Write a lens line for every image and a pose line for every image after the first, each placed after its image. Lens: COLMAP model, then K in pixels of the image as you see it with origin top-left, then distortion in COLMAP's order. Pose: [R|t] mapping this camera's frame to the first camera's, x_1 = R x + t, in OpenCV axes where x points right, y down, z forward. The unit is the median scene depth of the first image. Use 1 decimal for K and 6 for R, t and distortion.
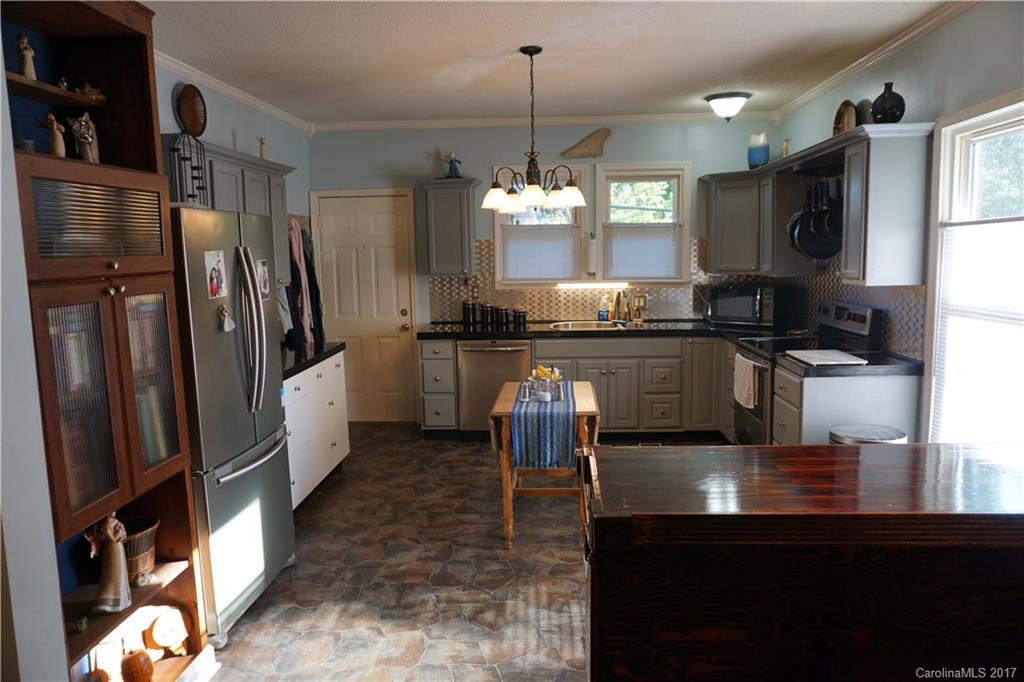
lens RADIAL K [[684.8, 0, 516.1], [0, 684.8, 337.5], [0, 0, 1]] dist [-0.055777, 0.017013]
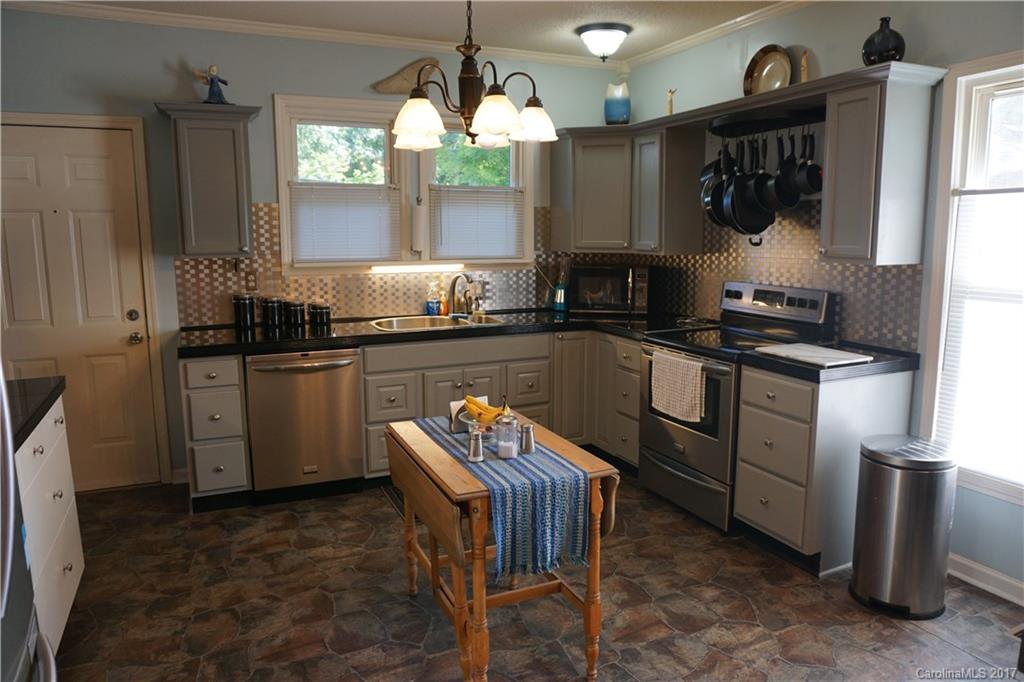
lens RADIAL K [[684.8, 0, 513.4], [0, 684.8, 339.6], [0, 0, 1]] dist [-0.055777, 0.017013]
pose [[0.883477, -0.058456, 0.464814, -0.158689], [0.045449, 0.998199, 0.039150, -0.024527], [-0.466265, -0.013463, 0.884543, 0.307545]]
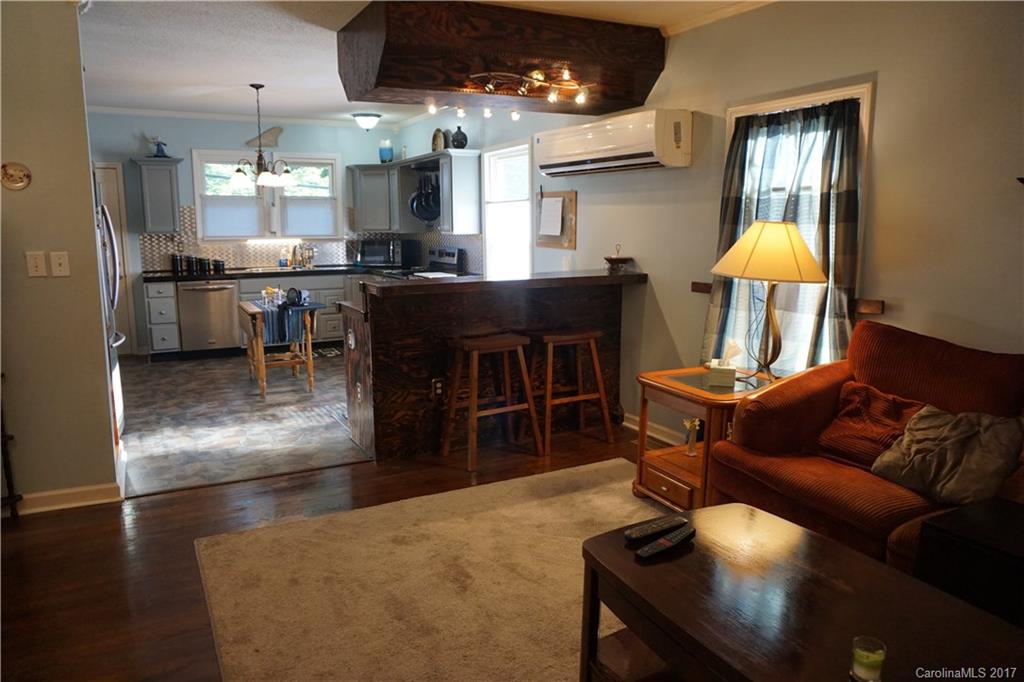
lens RADIAL K [[684.8, 0, 519.6], [0, 684.8, 337.8], [0, 0, 1]] dist [-0.055777, 0.017013]
pose [[0.843917, -0.072770, 0.531515, -0.226787], [0.052390, 0.997201, 0.053345, 0.075536], [-0.533909, -0.017173, 0.845368, -0.449635]]
